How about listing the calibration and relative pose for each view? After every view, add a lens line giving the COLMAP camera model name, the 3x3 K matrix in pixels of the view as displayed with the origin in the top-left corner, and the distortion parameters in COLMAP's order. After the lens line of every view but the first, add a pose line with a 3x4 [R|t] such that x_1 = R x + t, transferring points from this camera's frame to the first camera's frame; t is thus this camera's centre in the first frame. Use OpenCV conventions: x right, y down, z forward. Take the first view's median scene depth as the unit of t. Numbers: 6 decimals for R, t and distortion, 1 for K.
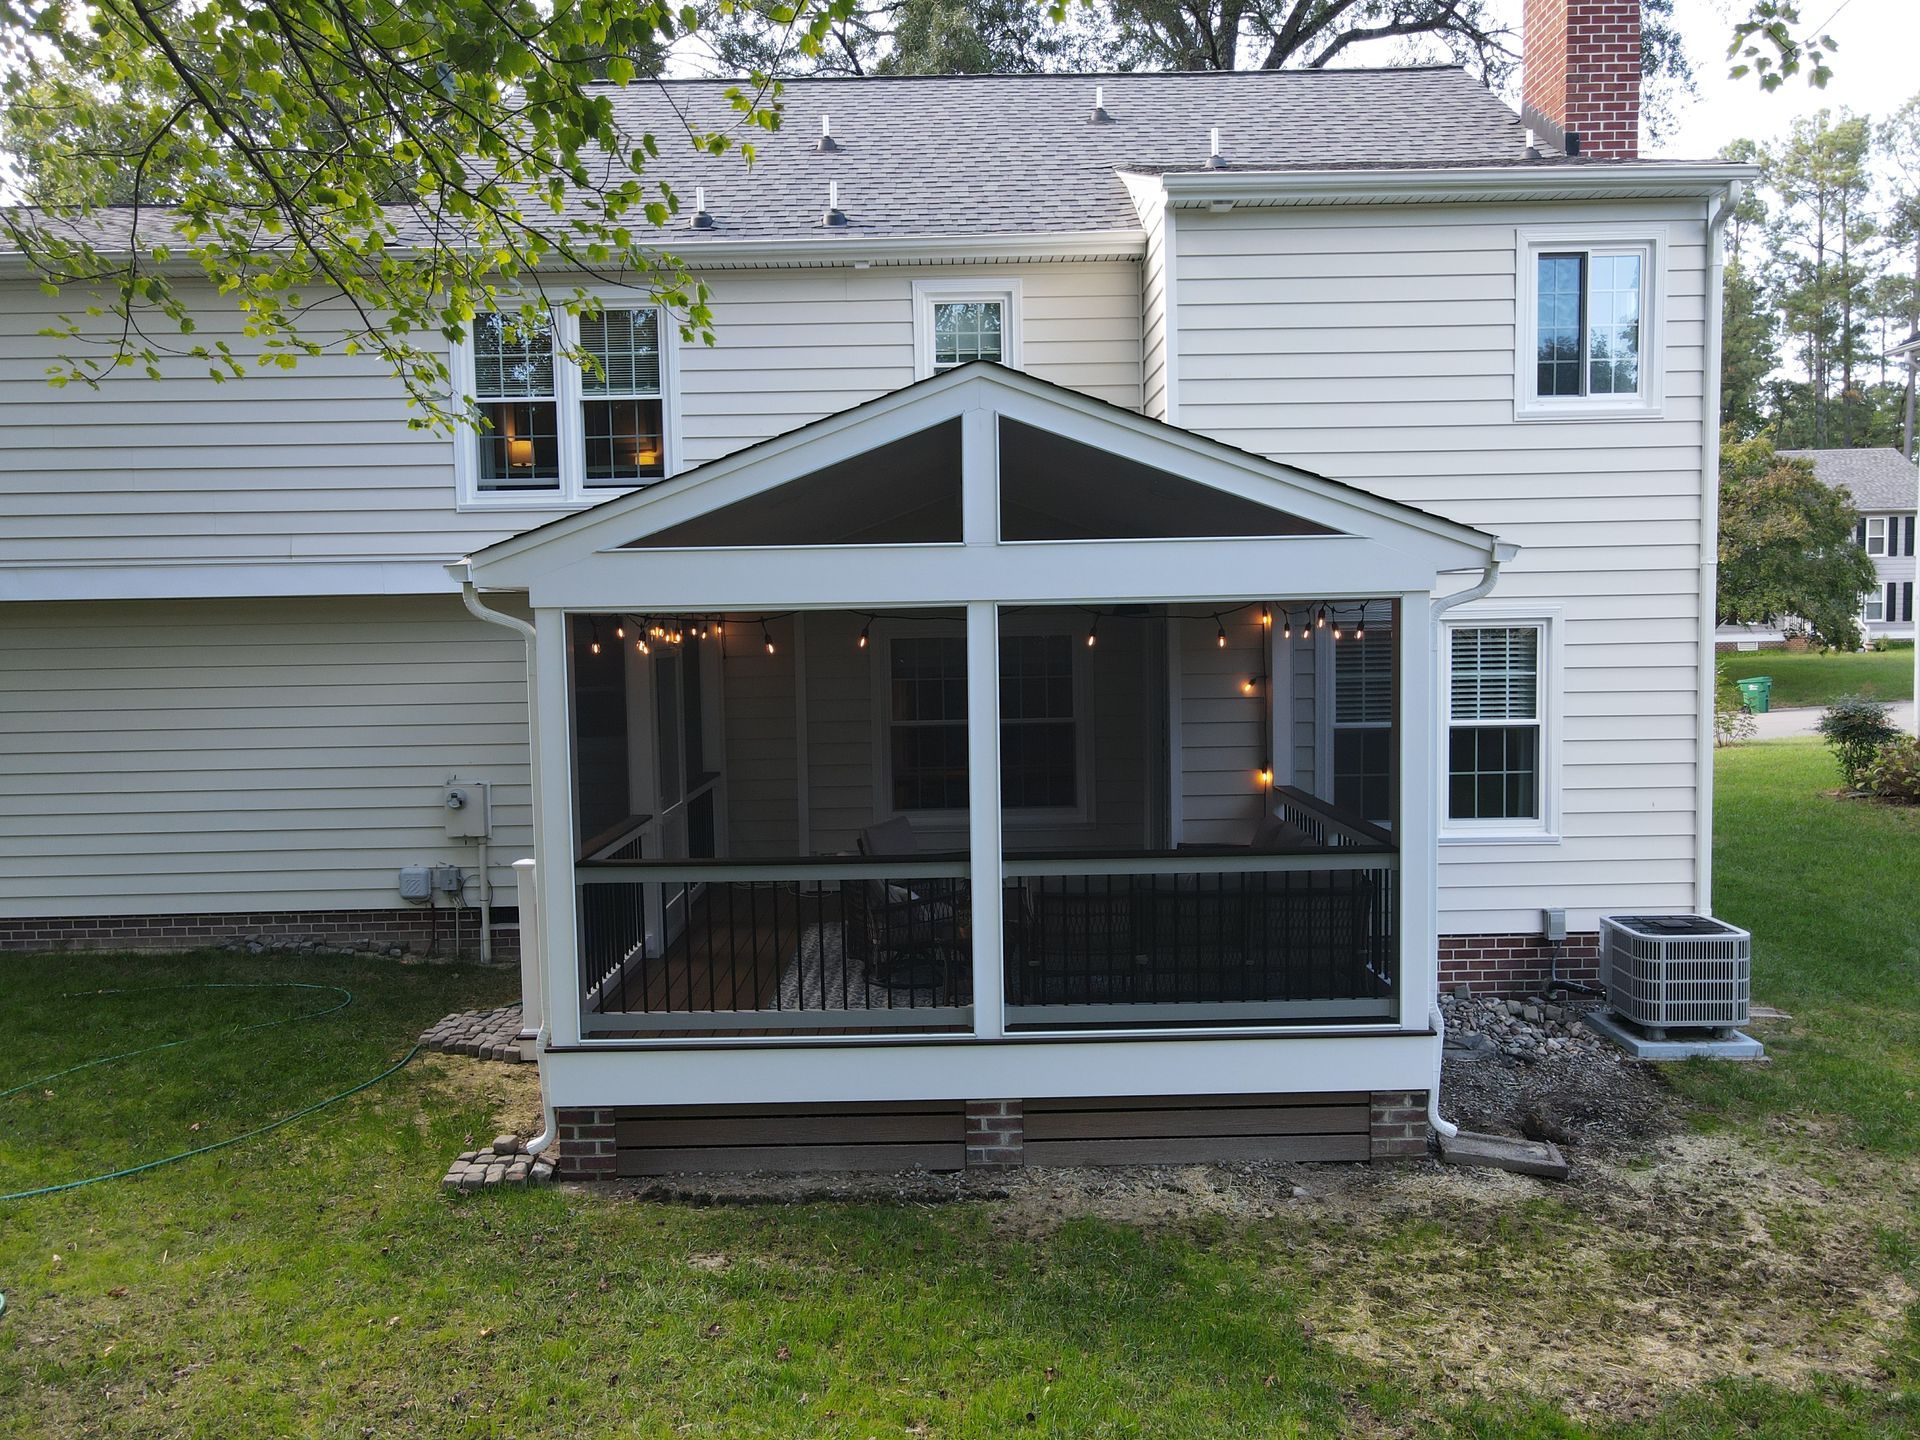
lens RADIAL K [[1424.3, 0, 954.9], [0, 1424.3, 710.6], [0, 0, 1]] dist [0.004910, 0.009040]
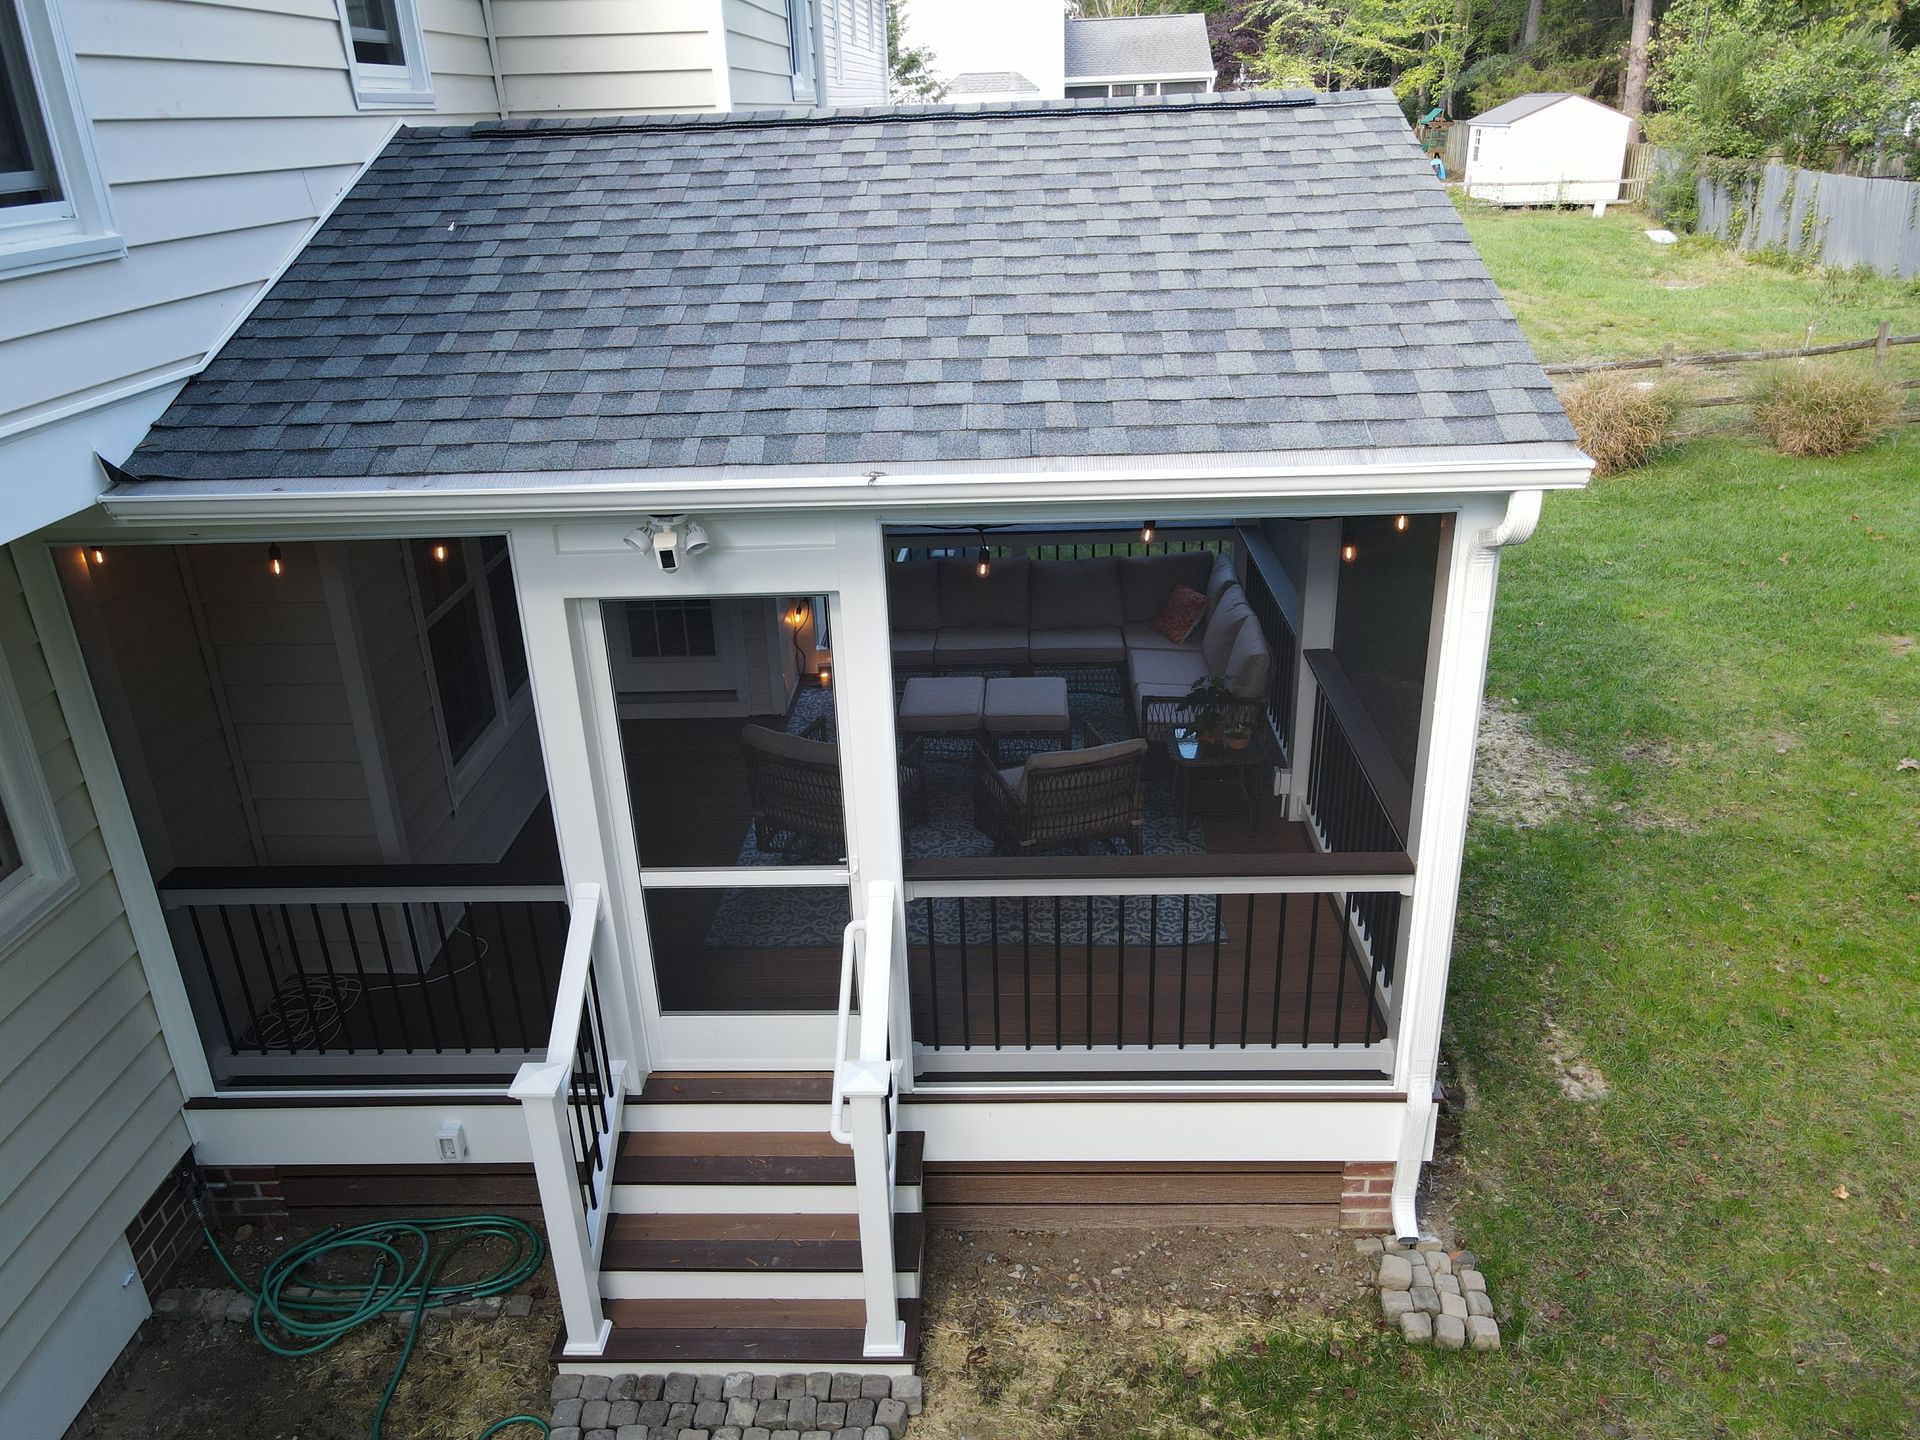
lens RADIAL K [[1424.3, 0, 953.9], [0, 1424.3, 716.1], [0, 0, 1]] dist [0.004910, 0.009040]
pose [[0.039421, -0.378088, 0.924930, -0.846145], [0.094117, 0.922939, 0.373263, -0.221284], [-0.994780, 0.072337, 0.071968, 1.121036]]
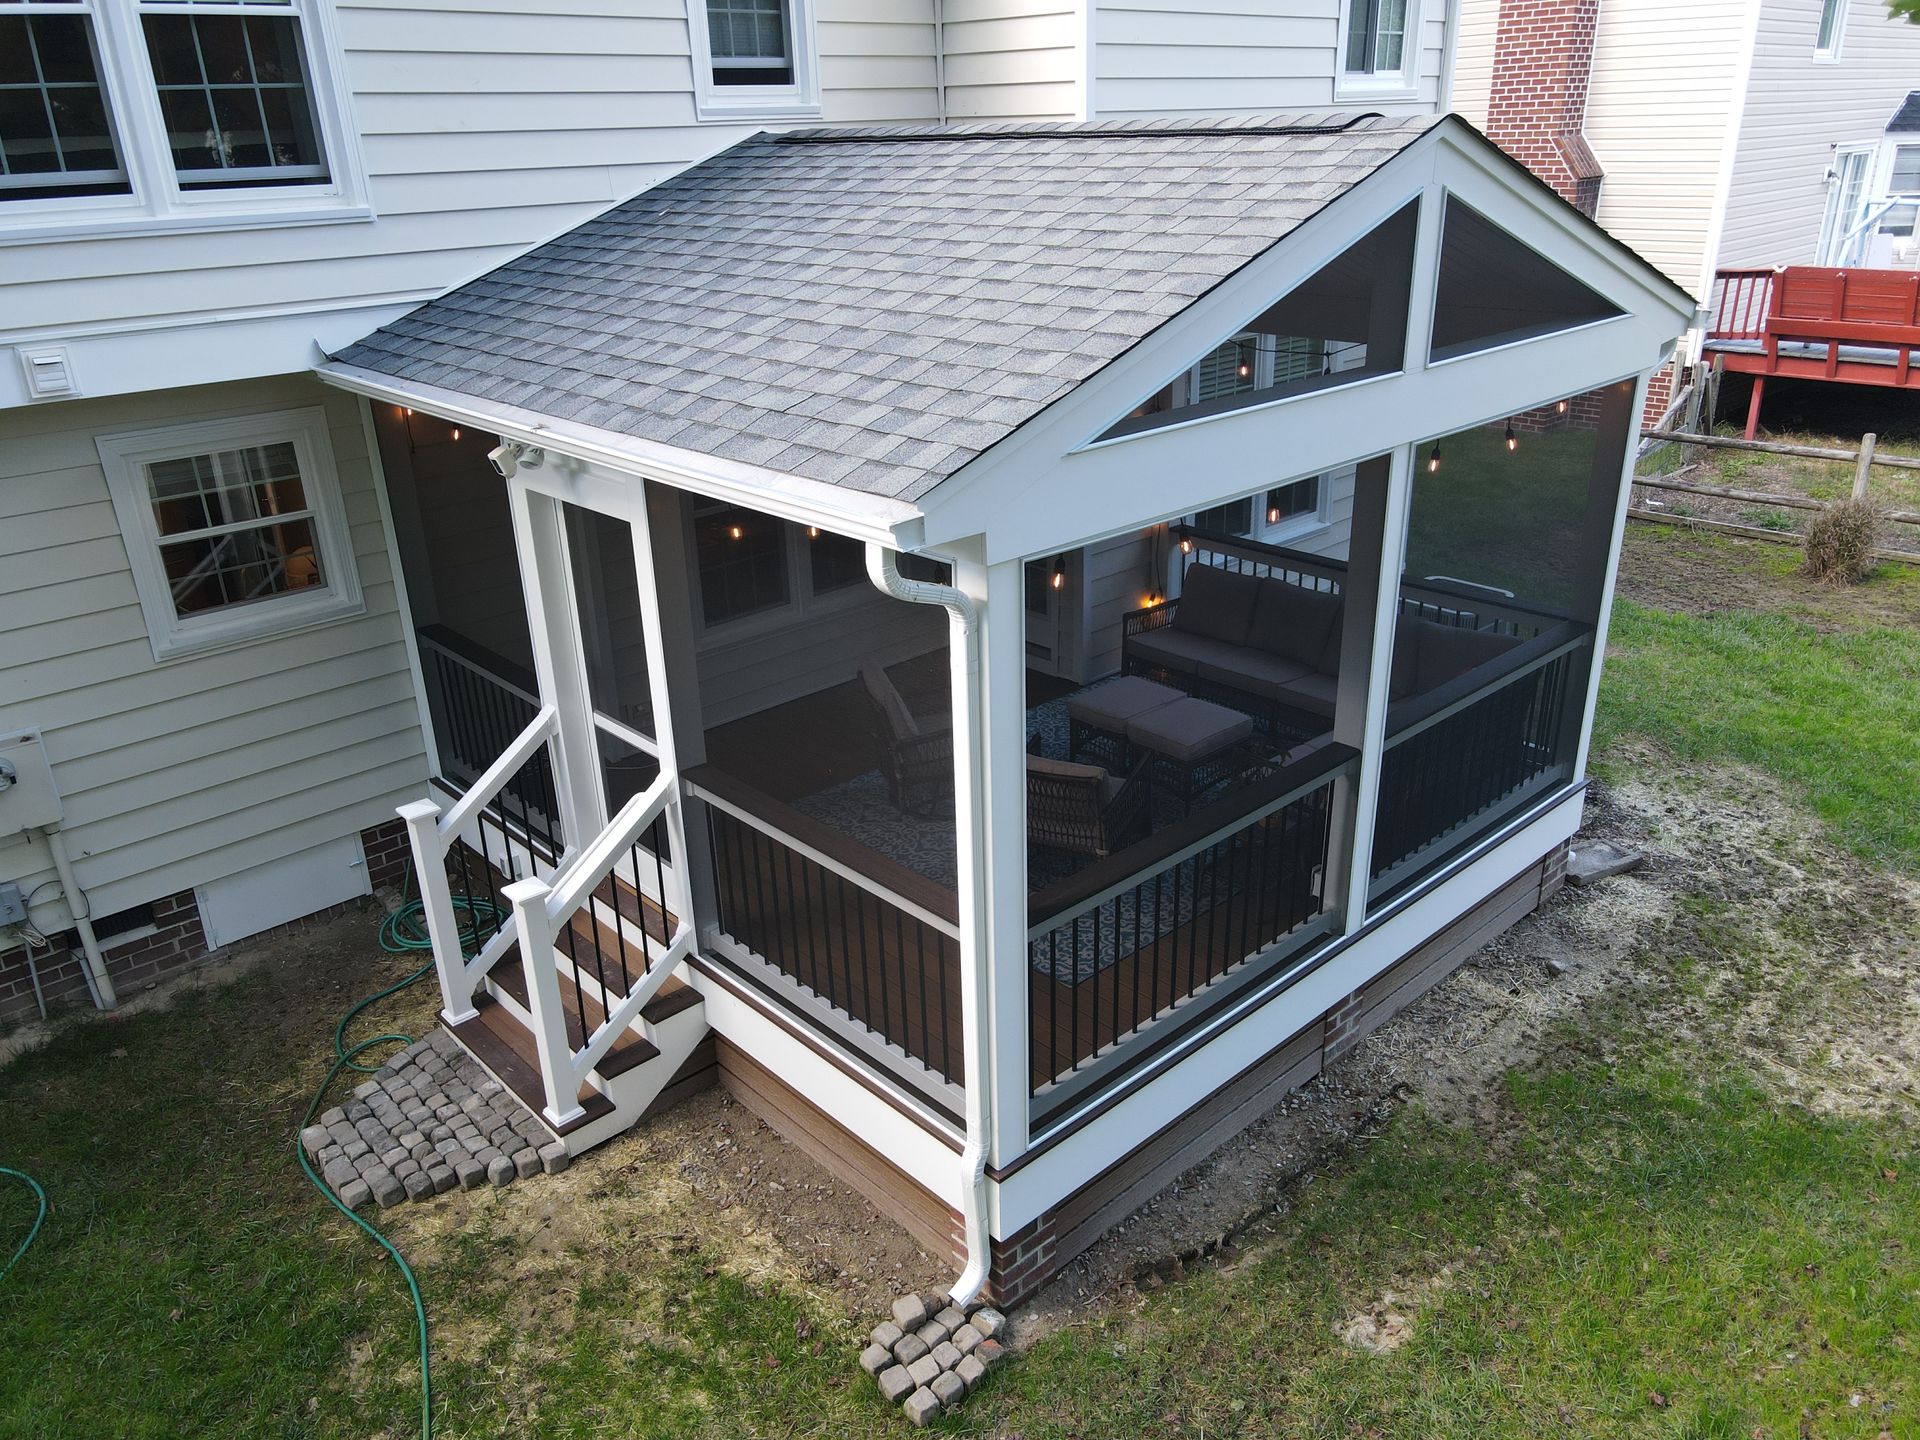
lens RADIAL K [[1424.3, 0, 955.4], [0, 1424.3, 715.2], [0, 0, 1]] dist [0.004910, 0.009040]
pose [[0.737605, -0.262964, 0.621924, -0.639908], [0.054544, 0.941245, 0.333291, -0.195971], [-0.673026, -0.211915, 0.708610, 0.542702]]
